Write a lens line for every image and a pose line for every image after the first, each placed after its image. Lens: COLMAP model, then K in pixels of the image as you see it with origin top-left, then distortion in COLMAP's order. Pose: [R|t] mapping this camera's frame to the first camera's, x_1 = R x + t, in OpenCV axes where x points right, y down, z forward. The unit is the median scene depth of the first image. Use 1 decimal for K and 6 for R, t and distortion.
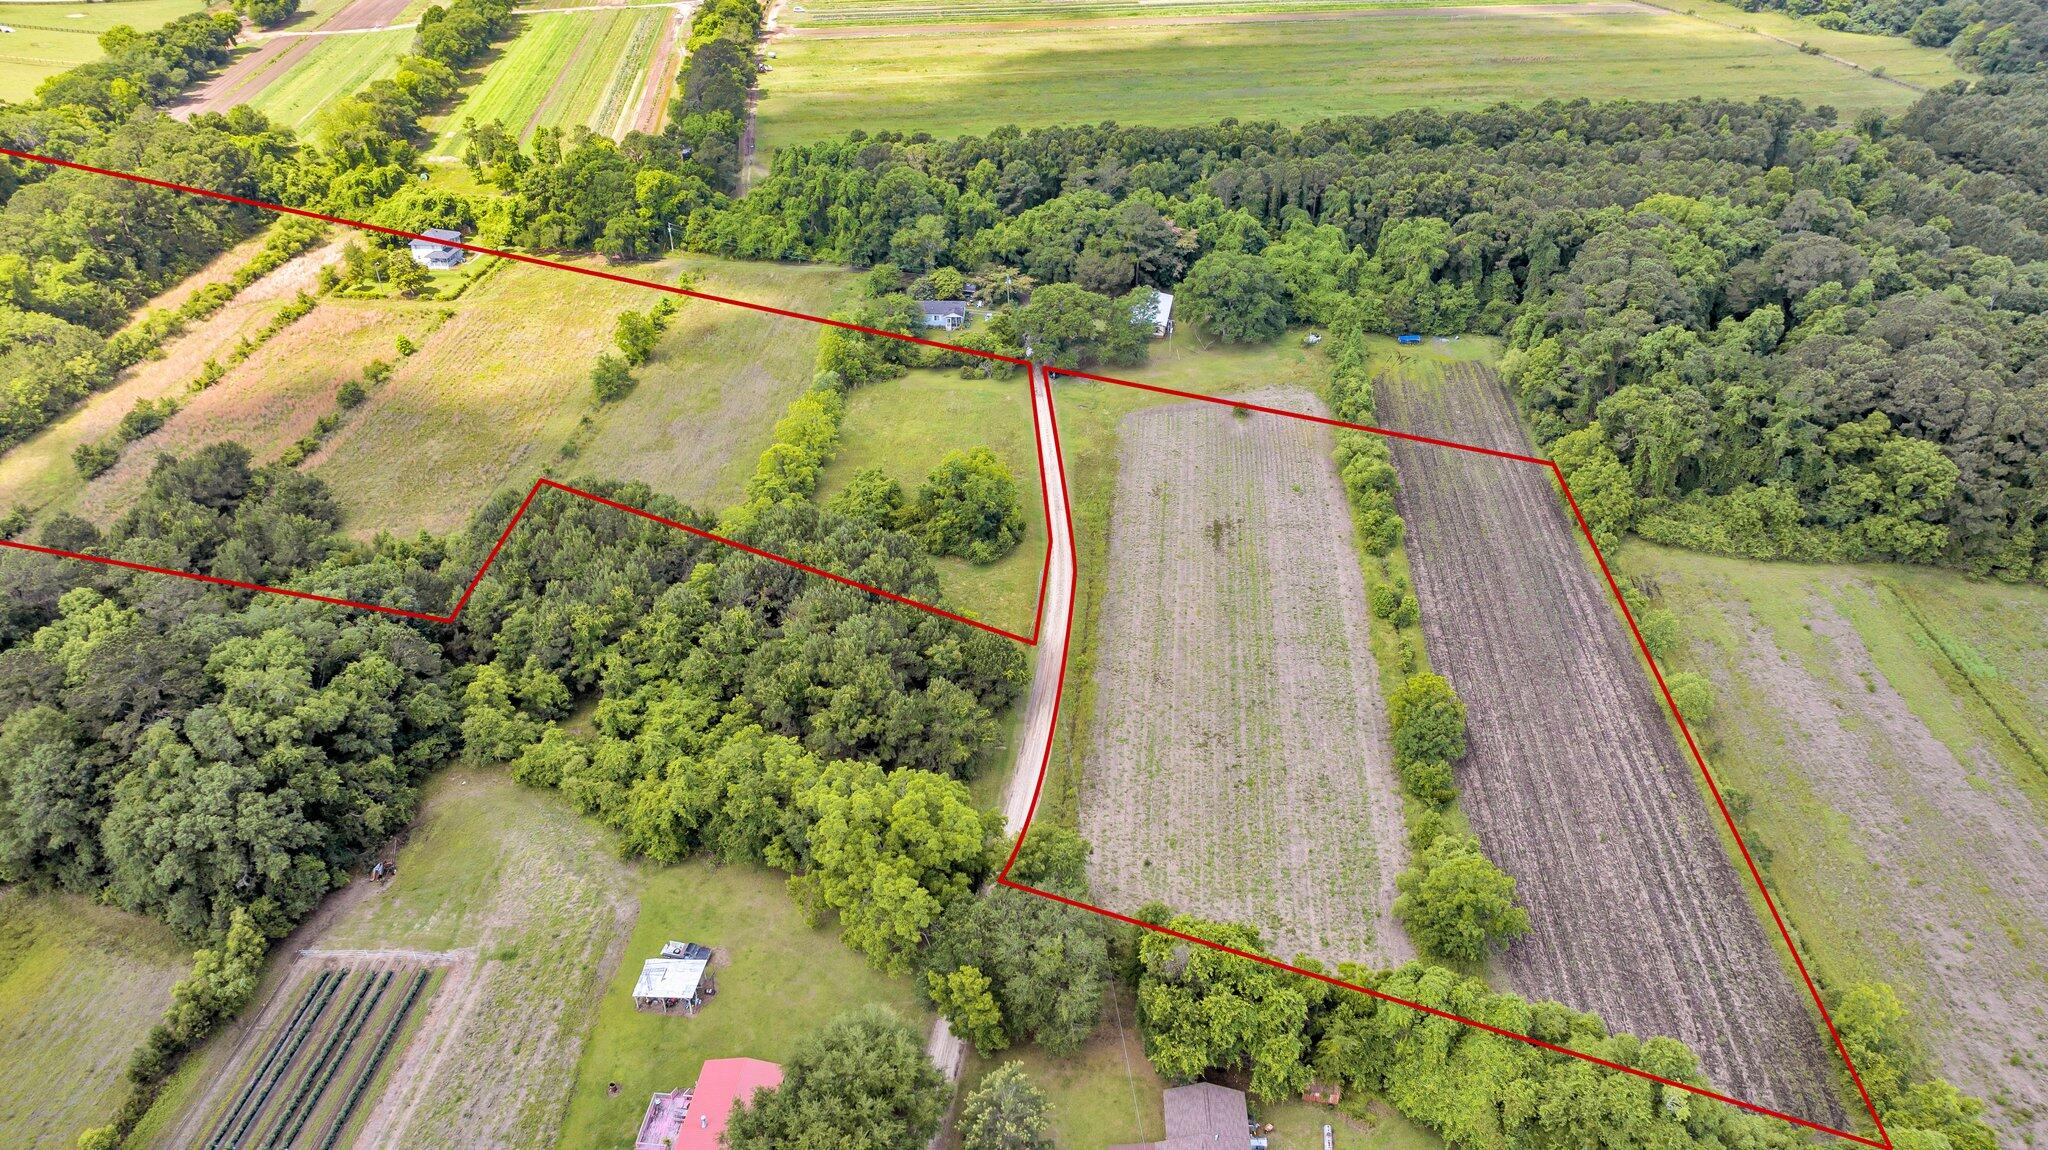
lens RADIAL K [[1465.0, 0, 1025.8], [0, 1465.0, 580.4], [0, 0, 1]] dist [-0.017236, -0.005773]
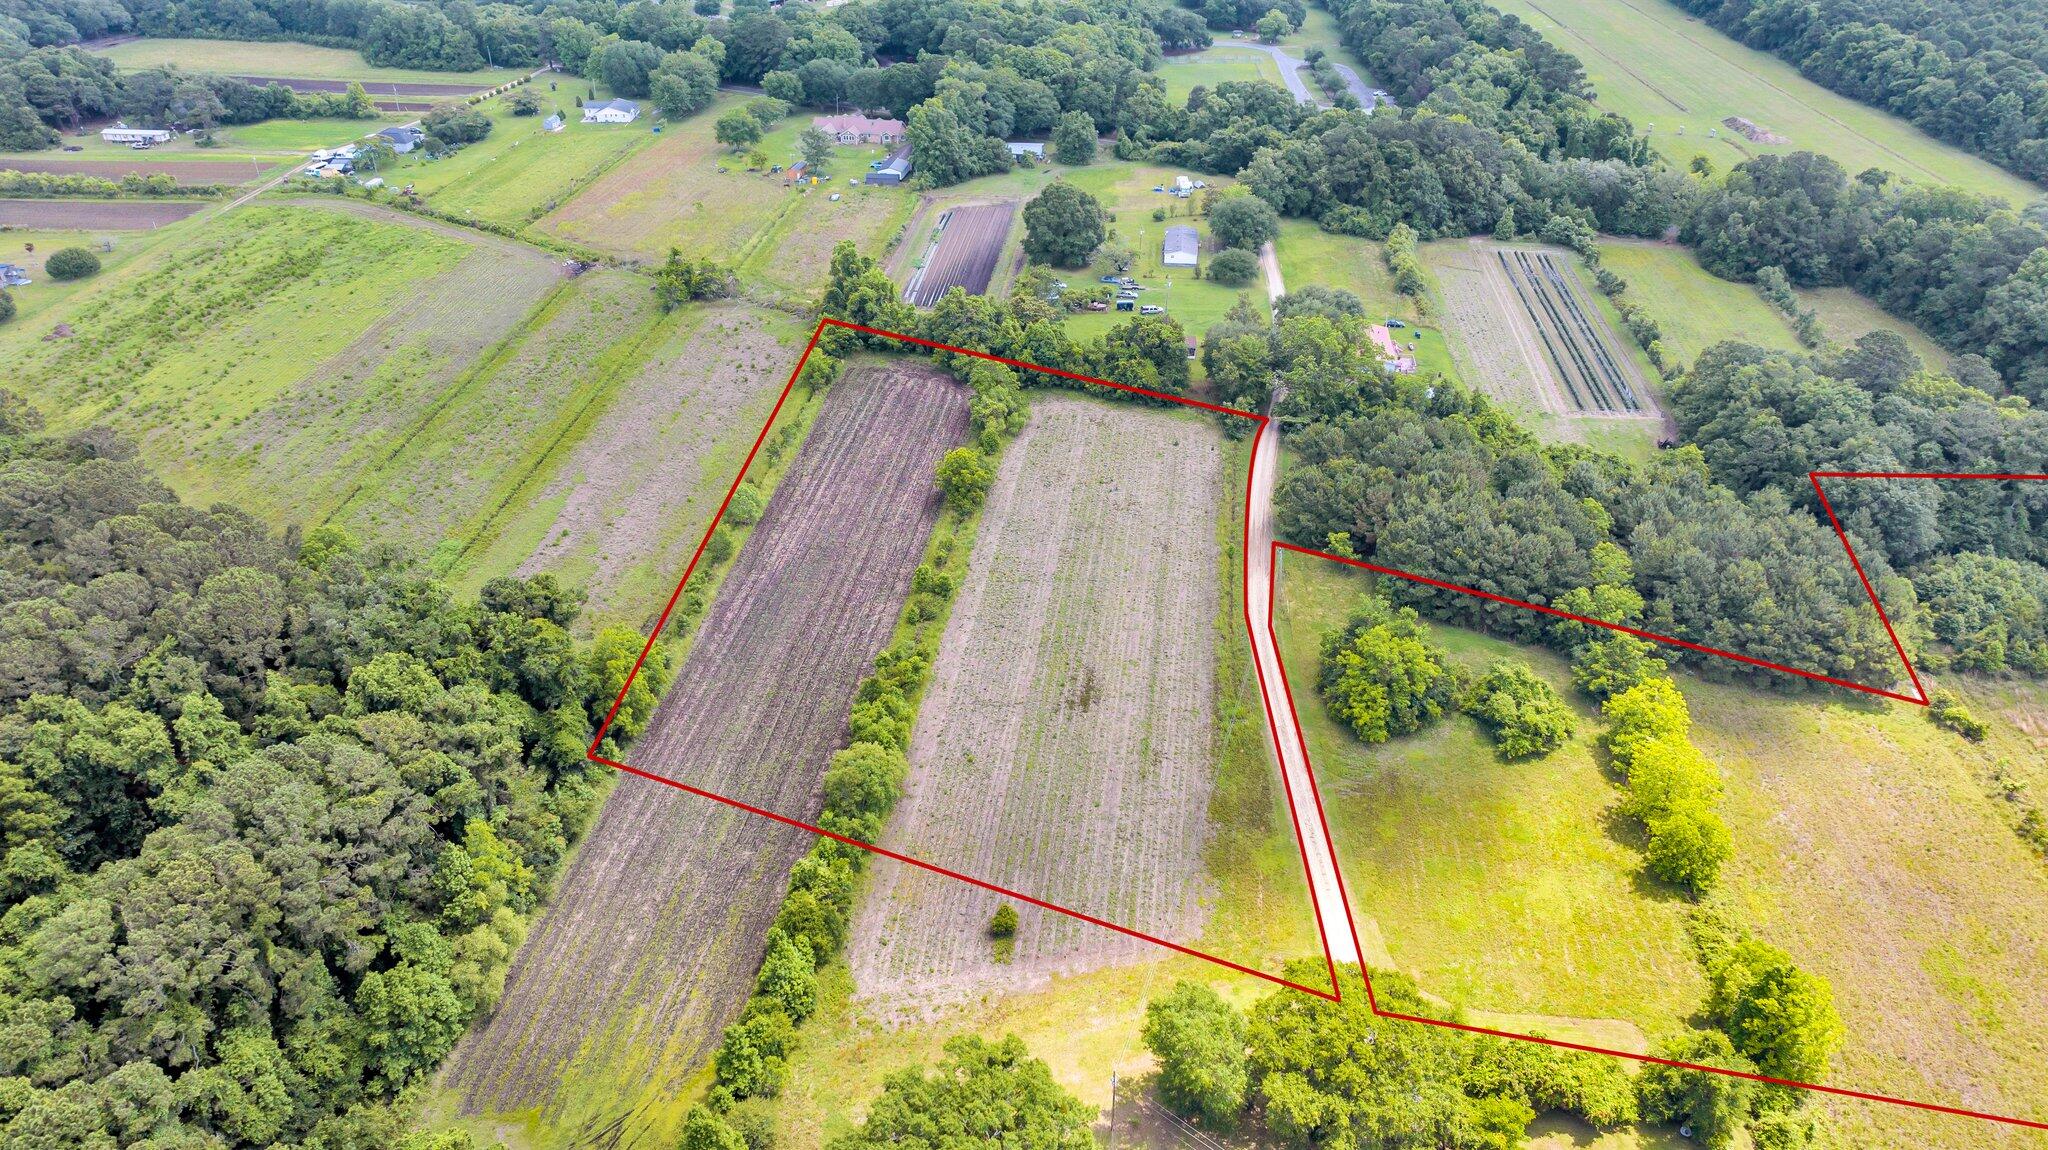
lens RADIAL K [[1465.0, 0, 1017.1], [0, 1465.0, 572.7], [0, 0, 1]] dist [-0.017236, -0.005773]
pose [[-0.999368, -0.010921, 0.033834, 0.129101], [0.024987, 0.461241, 0.886923, -0.736172], [-0.025292, 0.887208, -0.460676, 1.197438]]
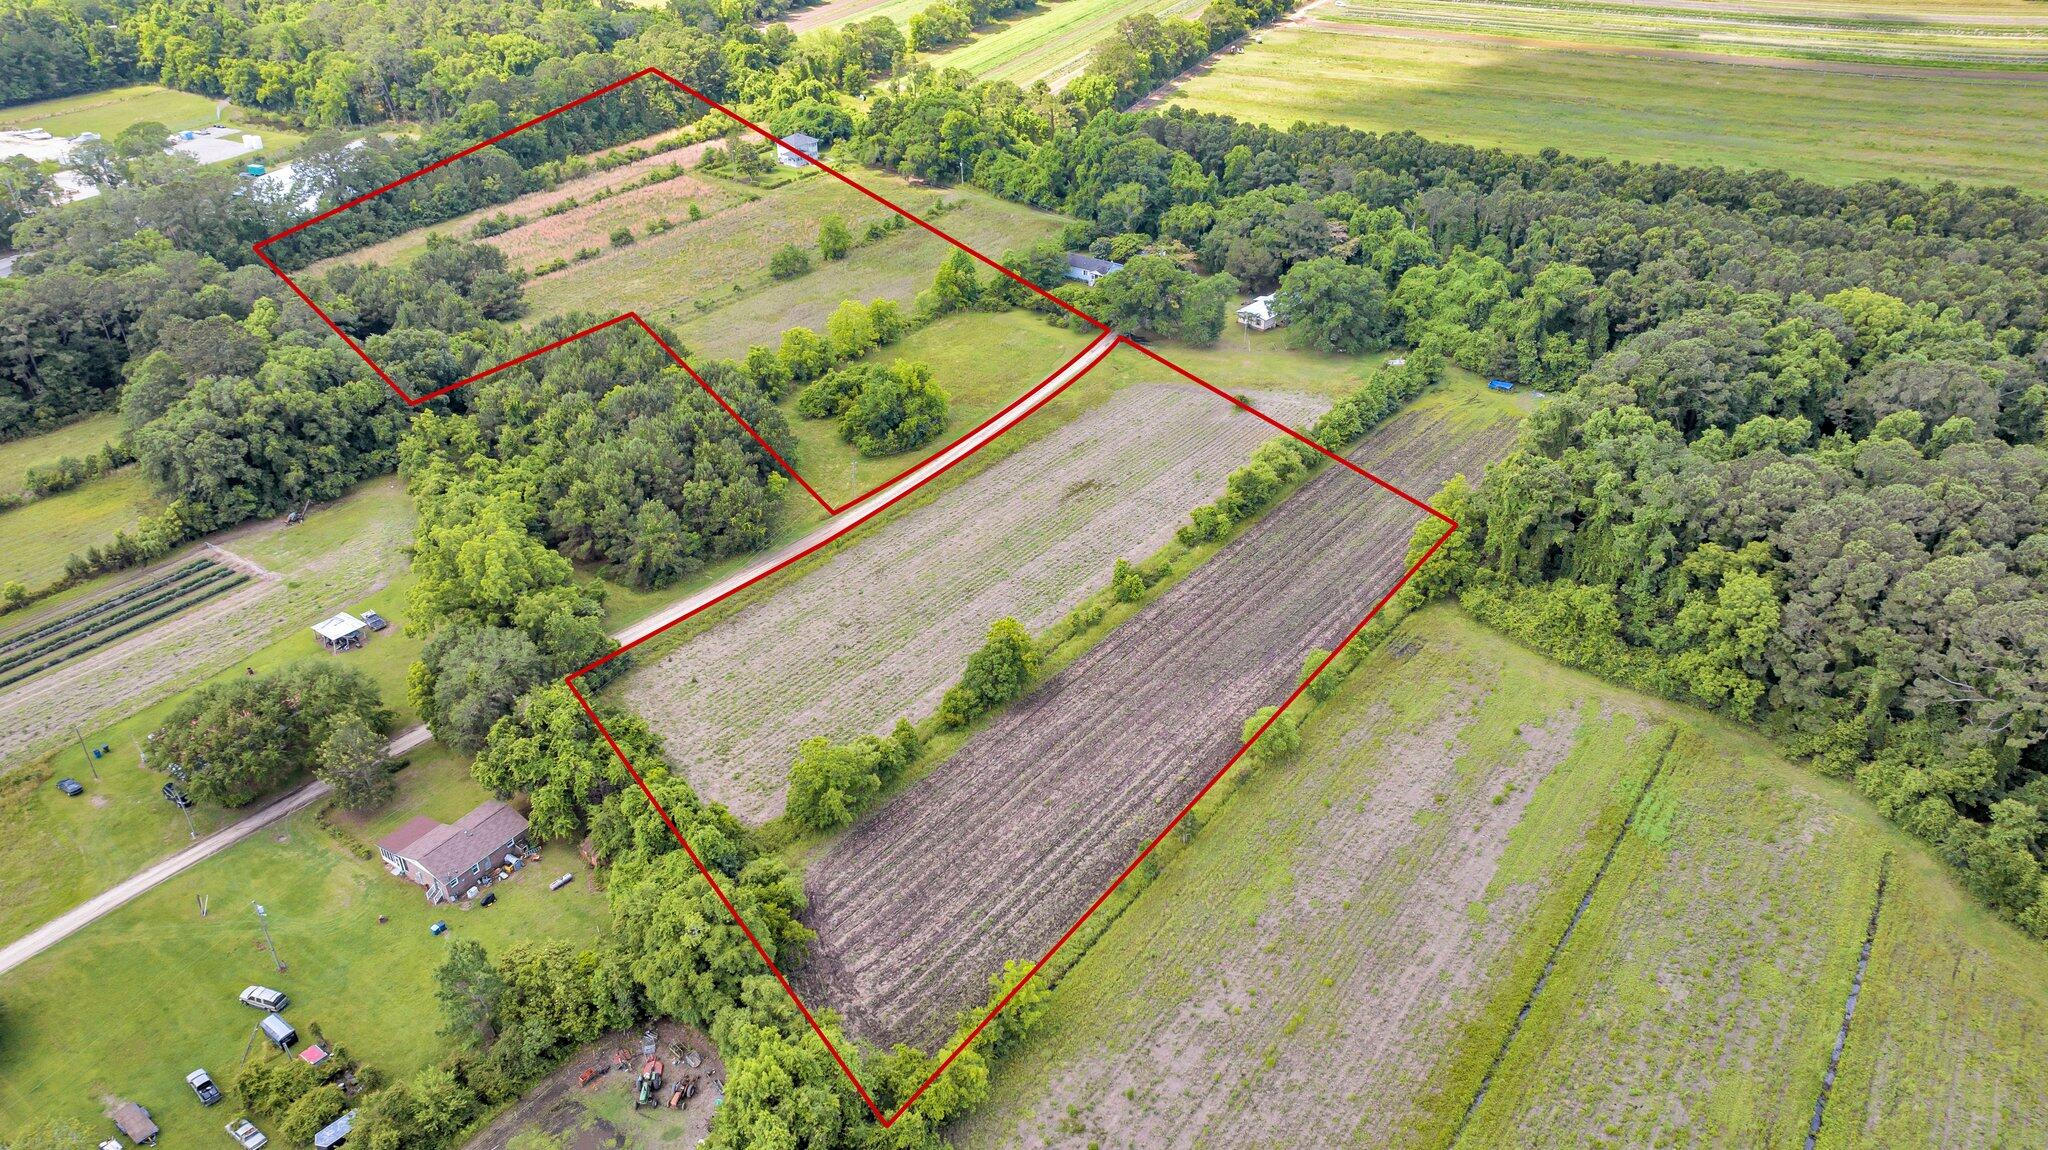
lens RADIAL K [[1465.0, 0, 1011.8], [0, 1465.0, 572.9], [0, 0, 1]] dist [-0.017236, -0.005773]
pose [[0.842184, 0.278763, -0.461538, 0.538055], [-0.279493, 0.957705, 0.068443, -0.029526], [0.461097, 0.071355, 0.884476, 0.035477]]
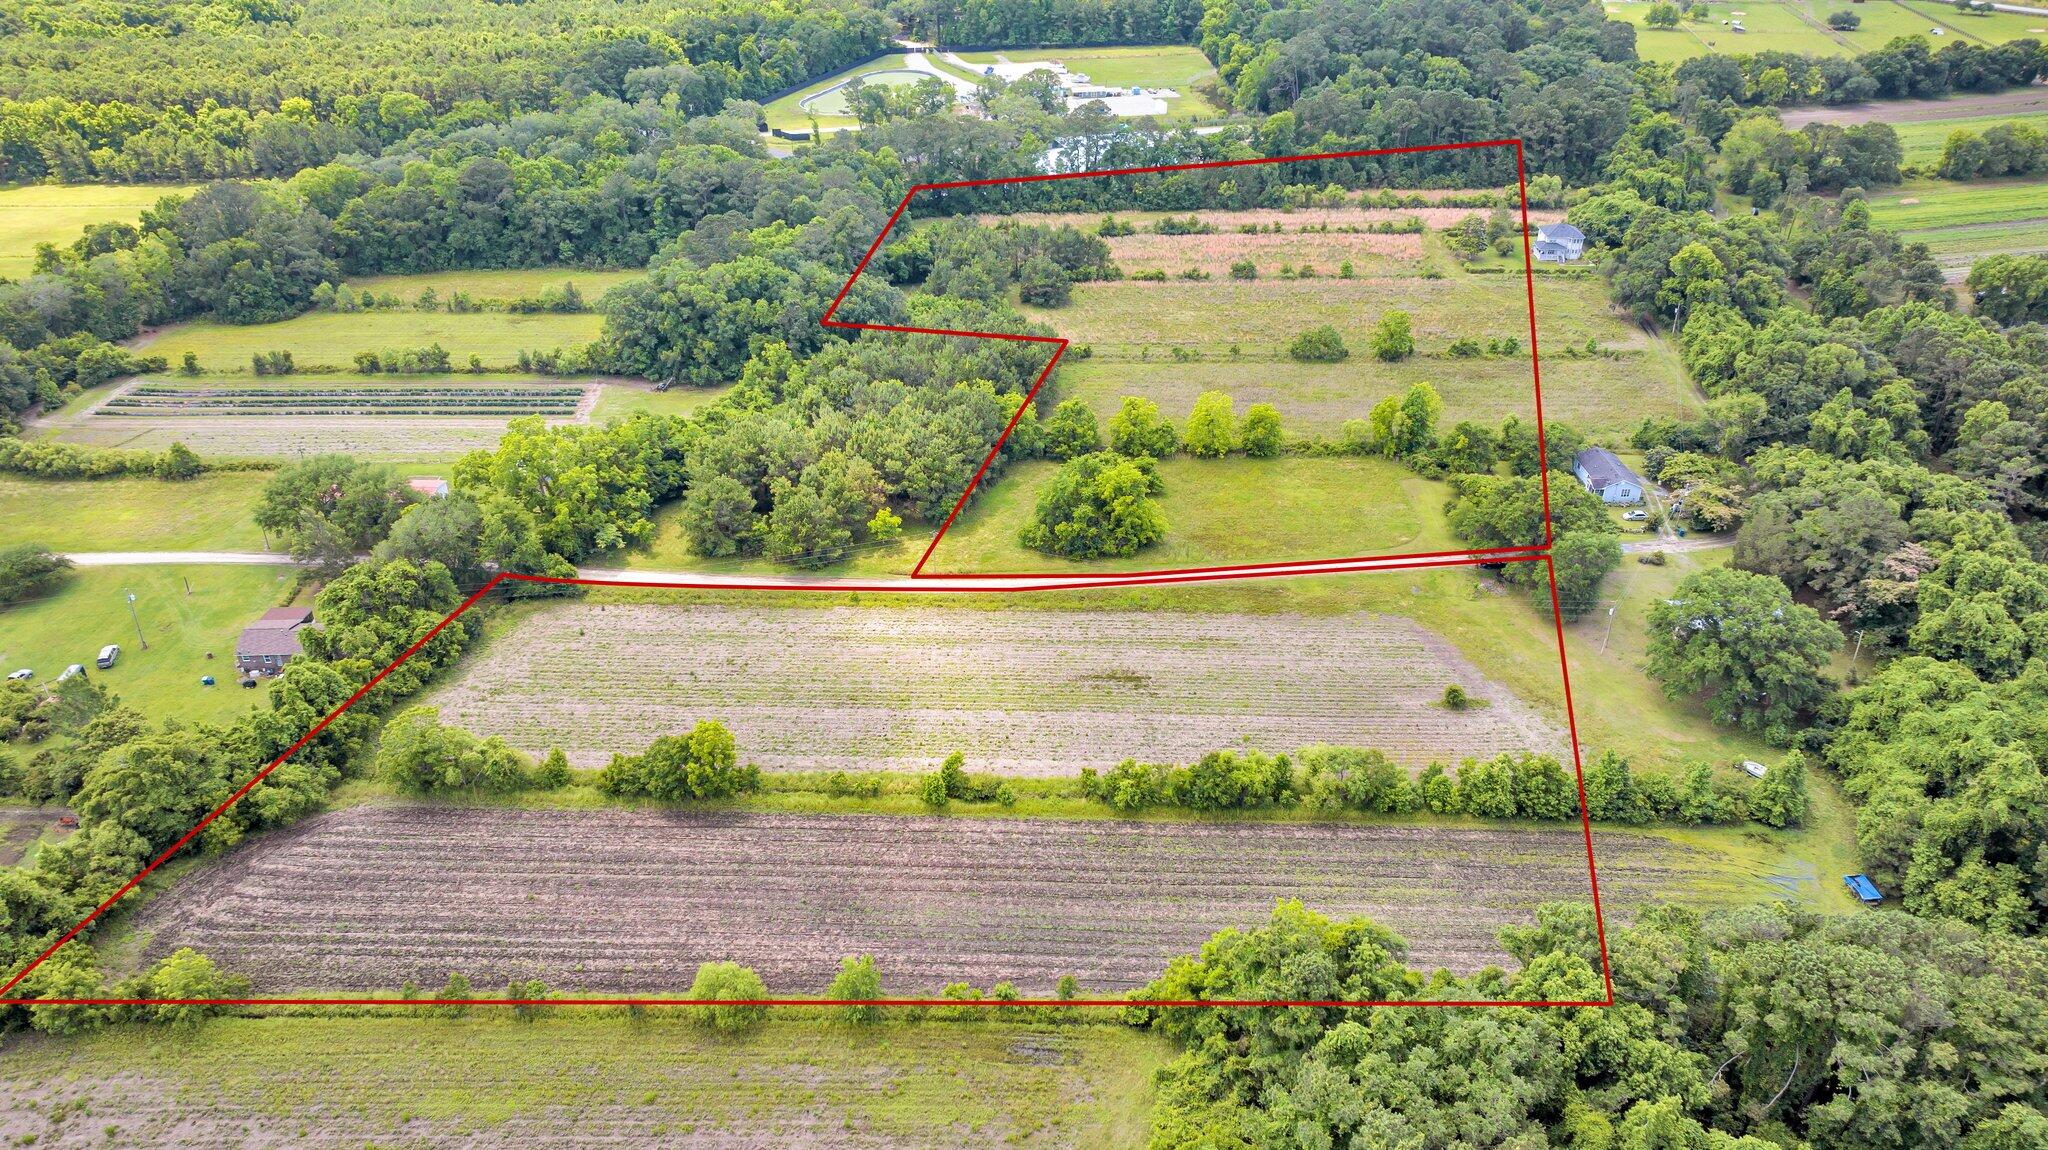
lens RADIAL K [[1465.0, 0, 1029.3], [0, 1465.0, 570.1], [0, 0, 1]] dist [-0.017236, -0.005773]
pose [[0.068524, 0.511678, -0.856441, 0.752704], [-0.521144, 0.750382, 0.406616, -0.364083], [0.850714, 0.418466, 0.318077, 0.587451]]
